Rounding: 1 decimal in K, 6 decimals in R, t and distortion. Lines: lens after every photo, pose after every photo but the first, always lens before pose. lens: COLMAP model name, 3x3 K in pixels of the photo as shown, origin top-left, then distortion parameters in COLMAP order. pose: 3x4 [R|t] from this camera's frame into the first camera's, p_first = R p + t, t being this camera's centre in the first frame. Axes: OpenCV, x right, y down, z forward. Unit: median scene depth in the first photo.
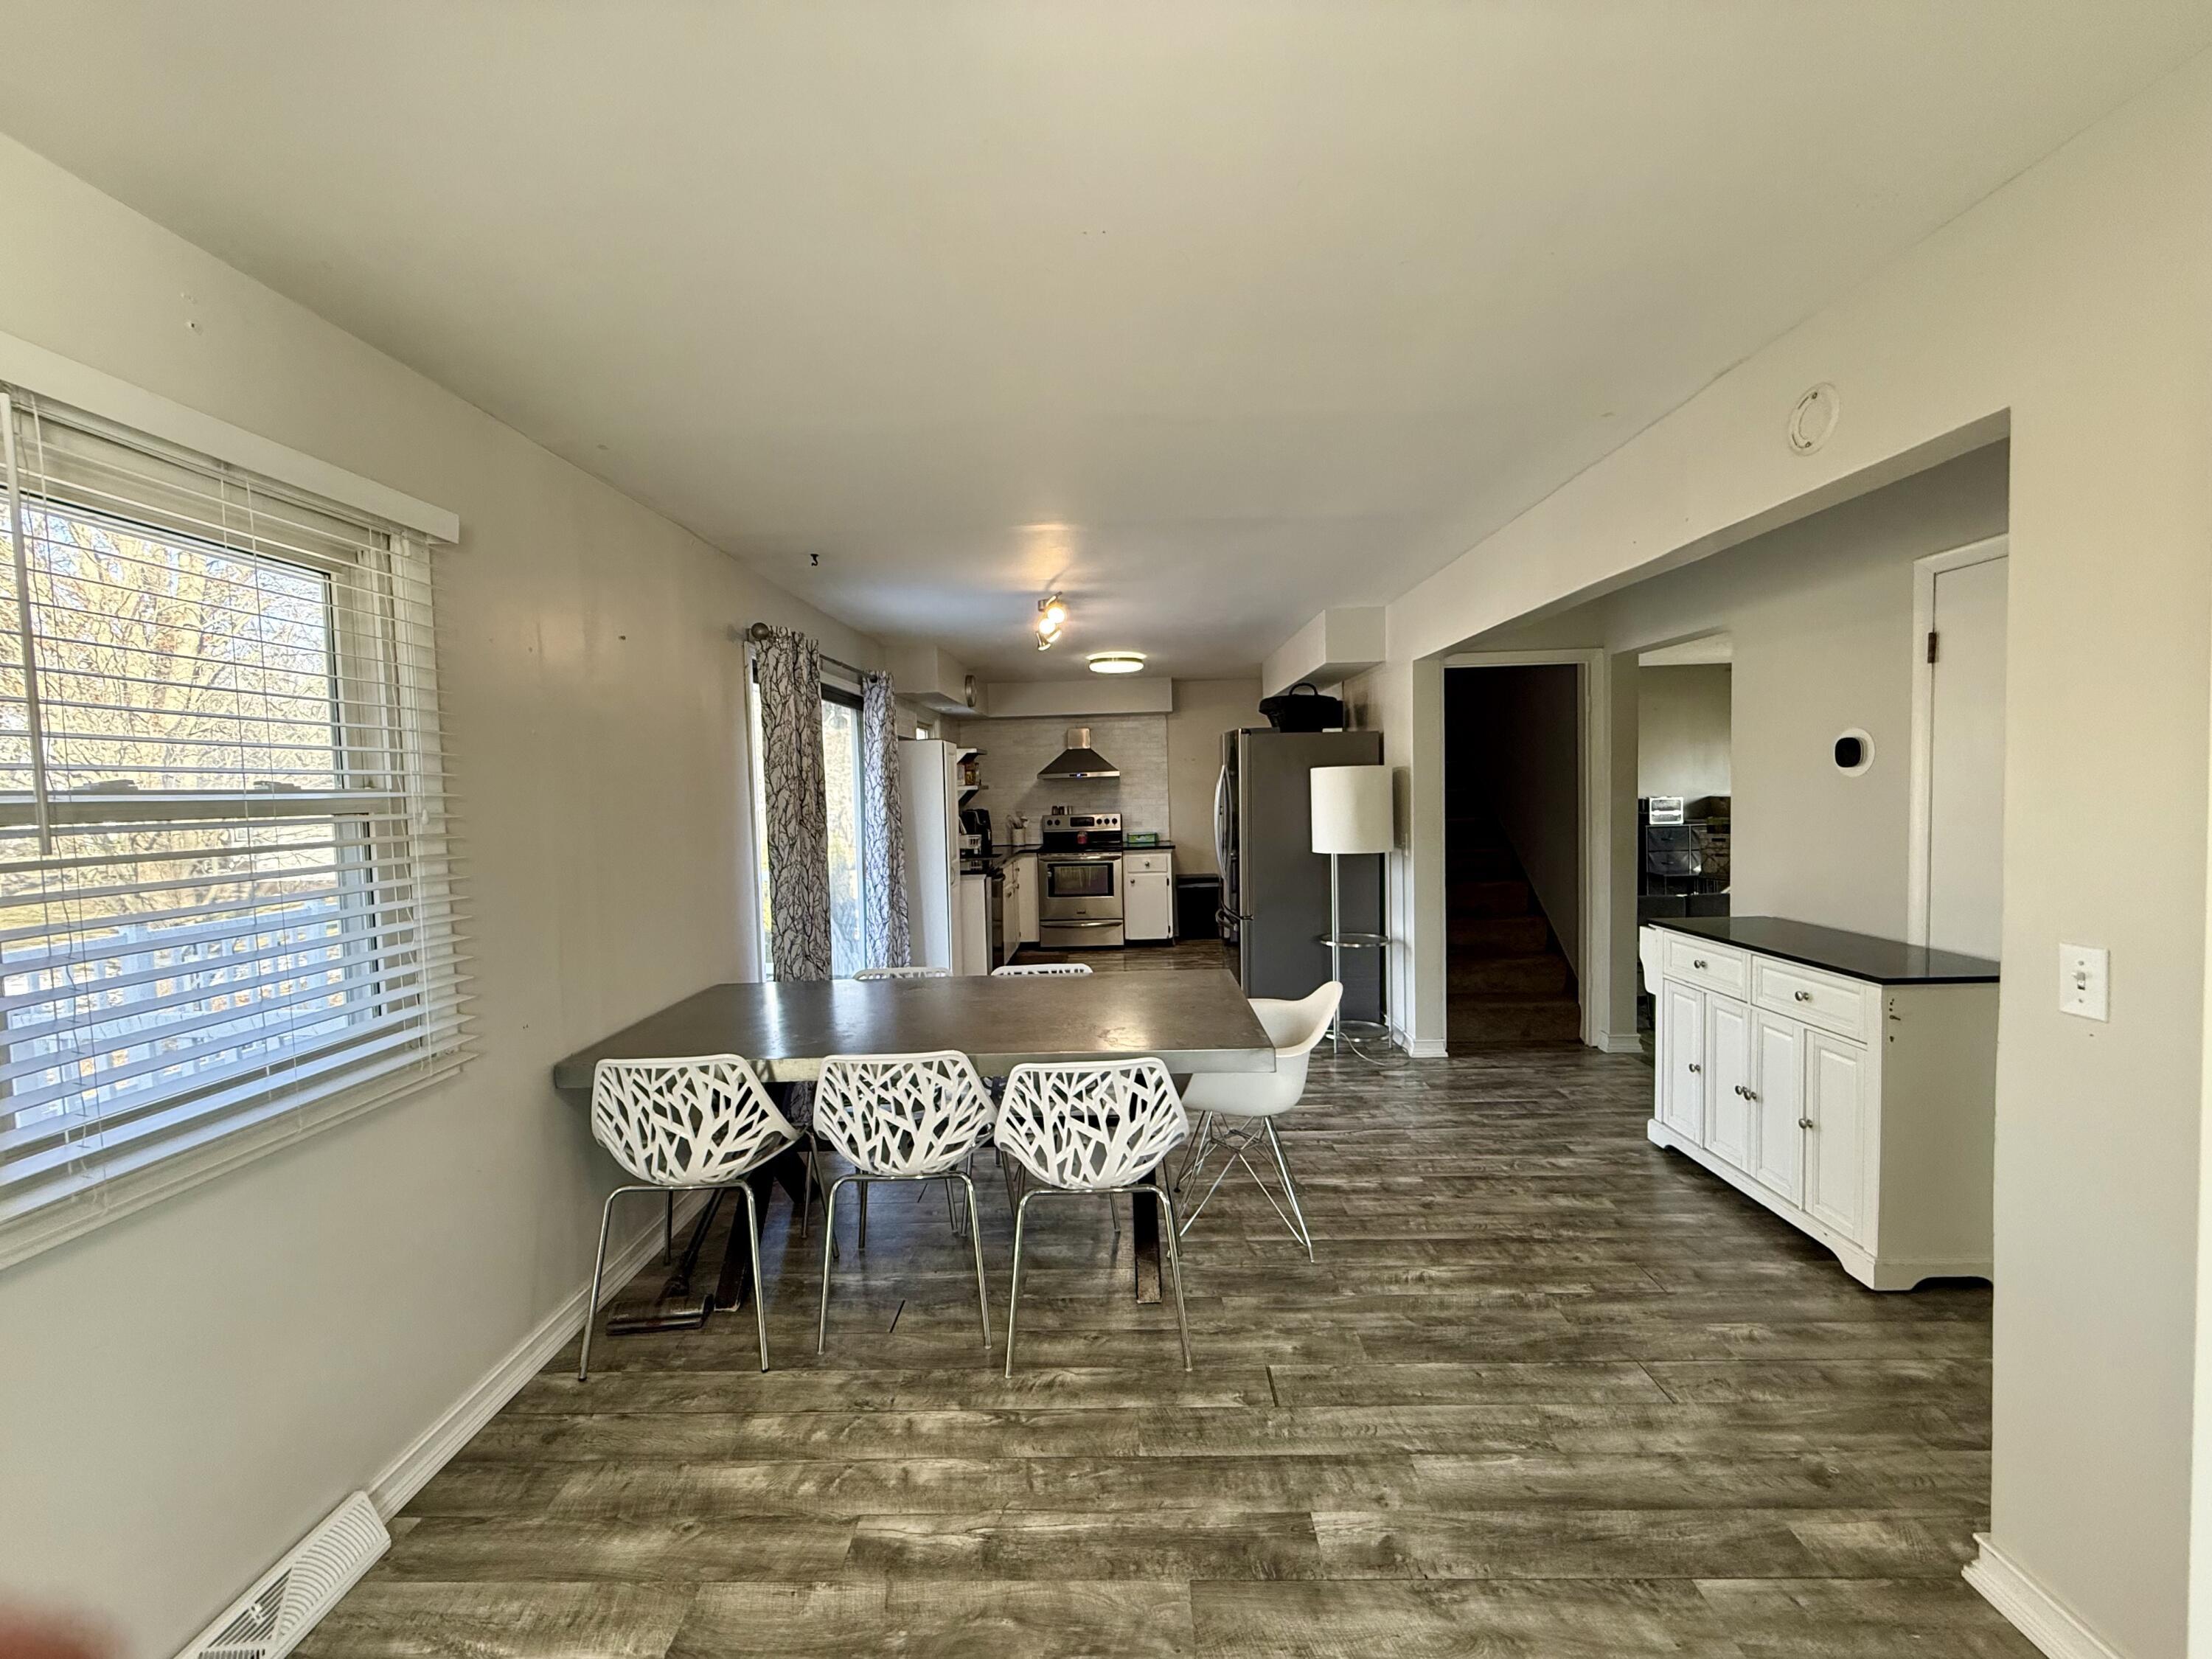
lens RADIAL K [[878.5, 0, 1101.0], [0, 878.5, 820.9], [0, 0, 1]] dist [-0.000199, 0.000332]
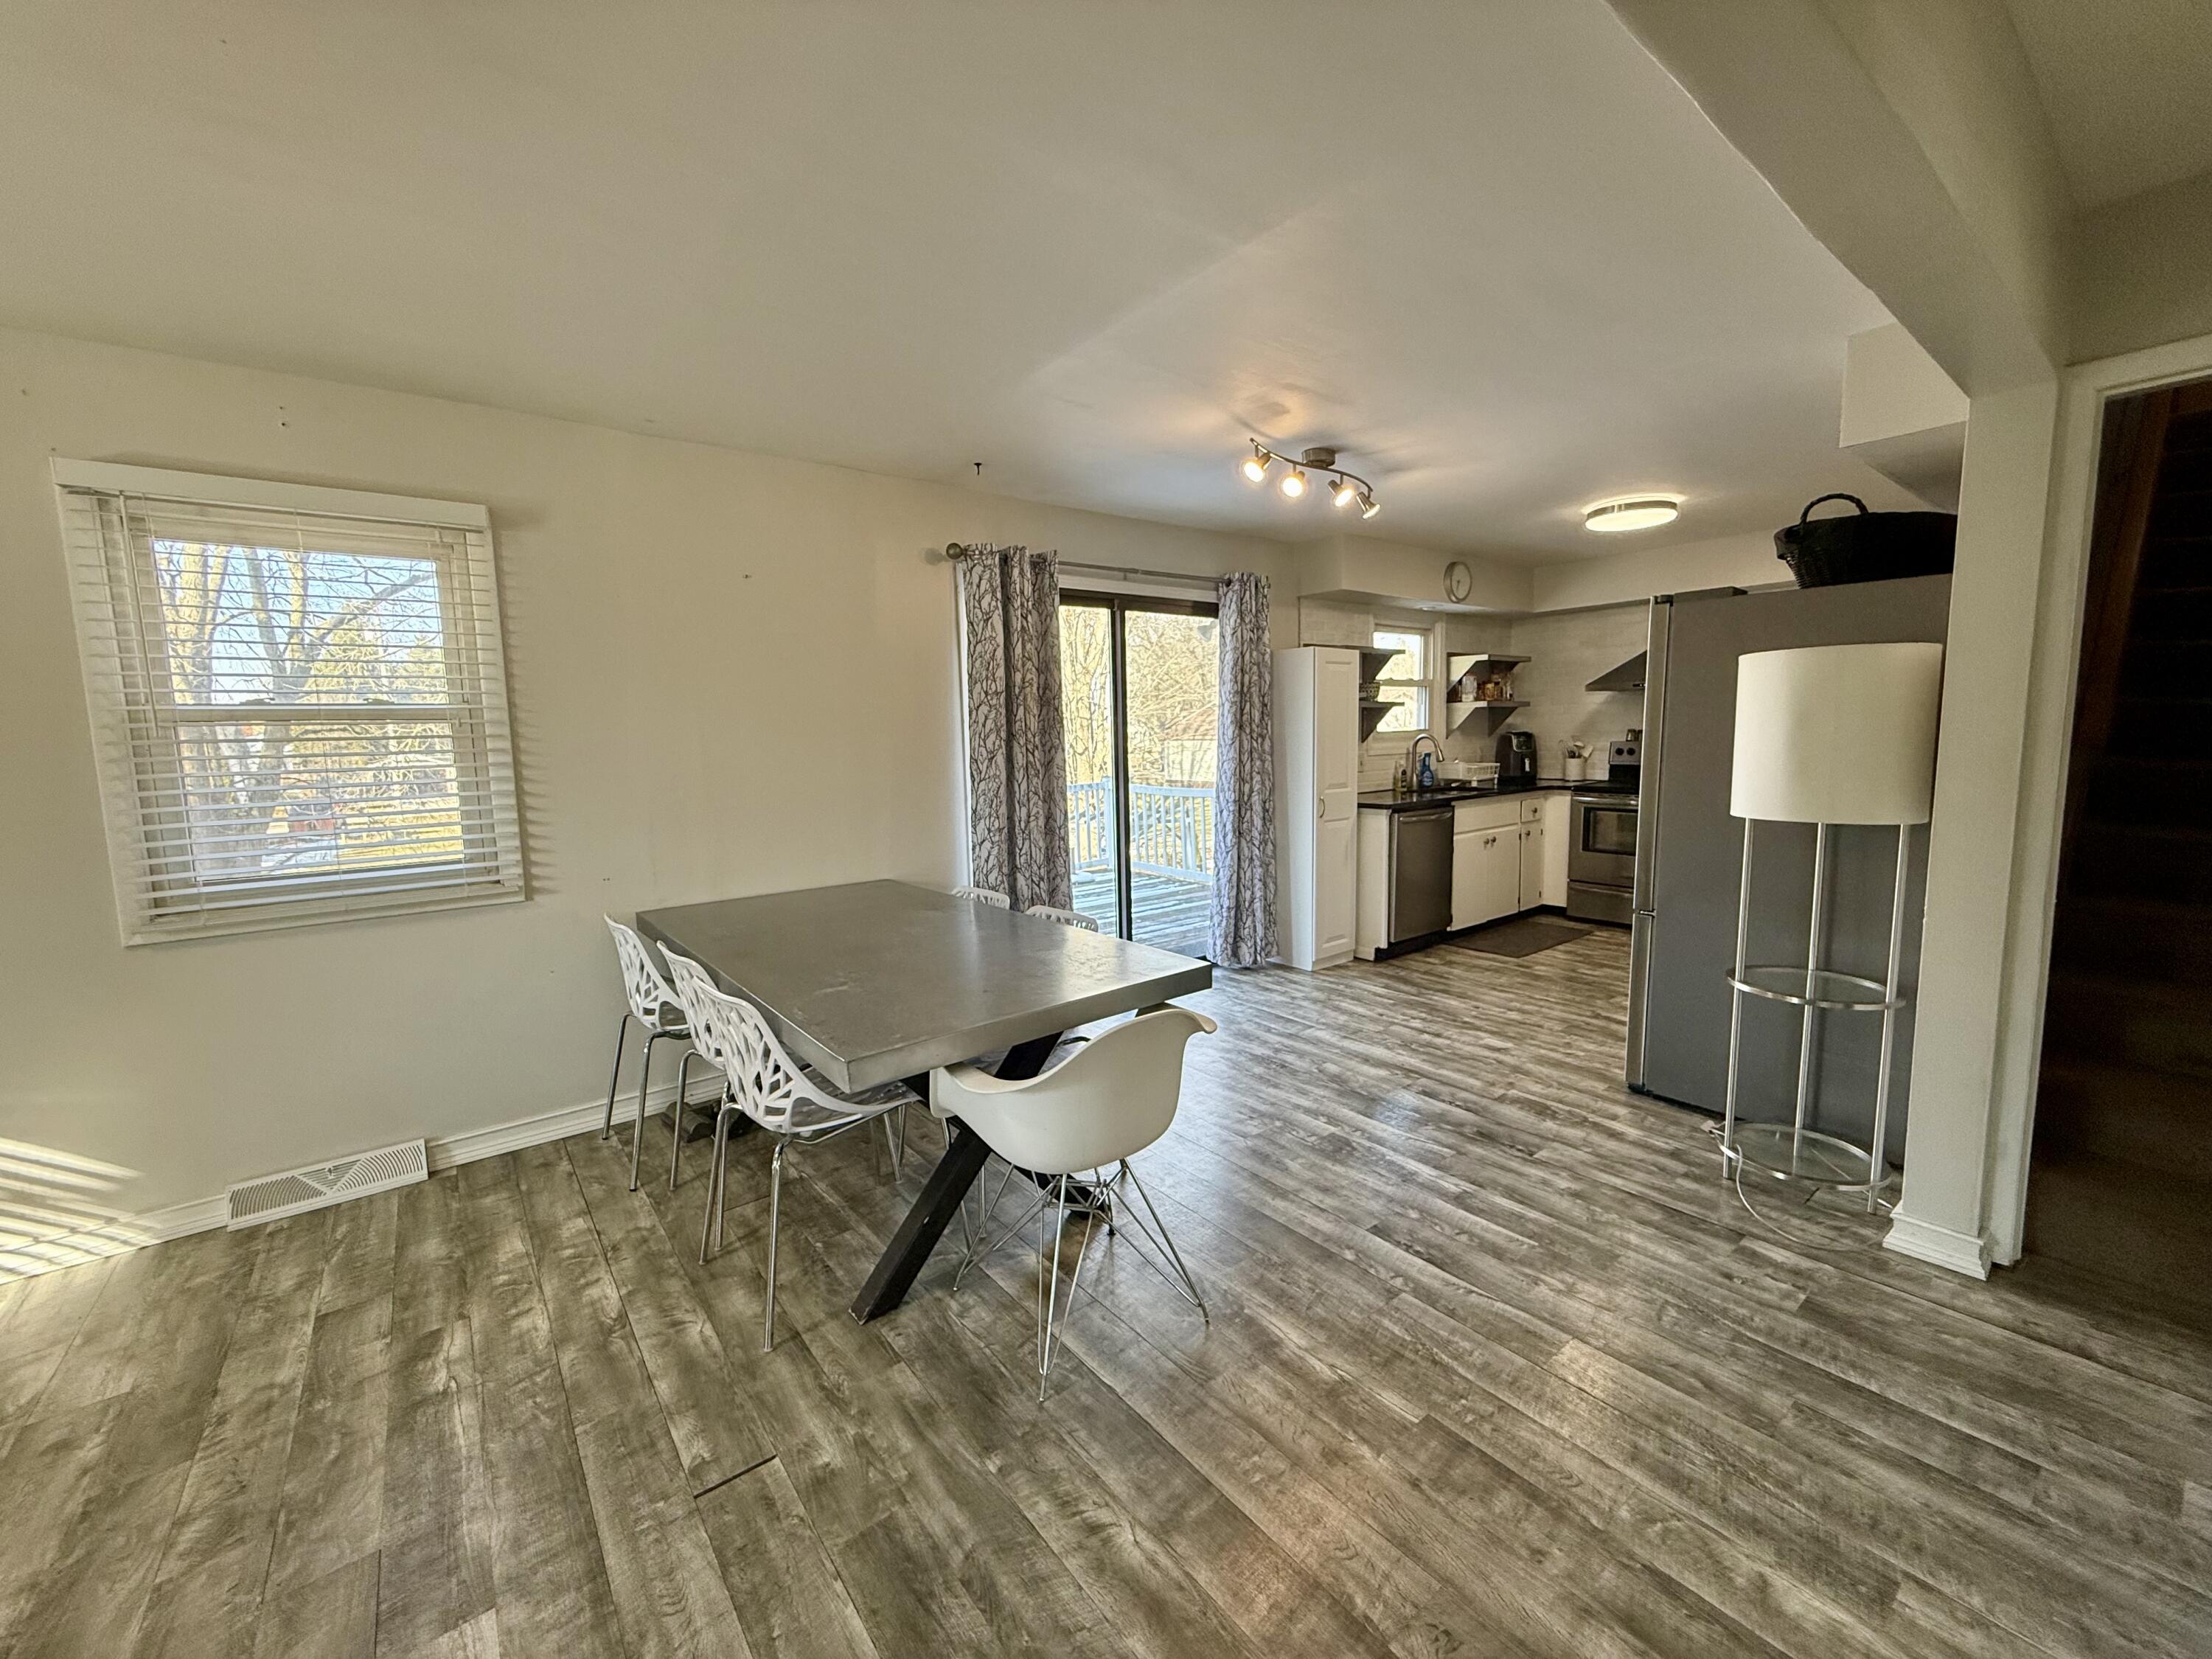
lens RADIAL K [[878.5, 0, 1104.6], [0, 878.5, 824.5], [0, 0, 1]] dist [-0.000199, 0.000332]
pose [[0.633537, 0.092942, -0.768110, 0.442492], [-0.022809, 0.994571, 0.101532, -0.003271], [0.773376, -0.046805, 0.632217, 0.375053]]
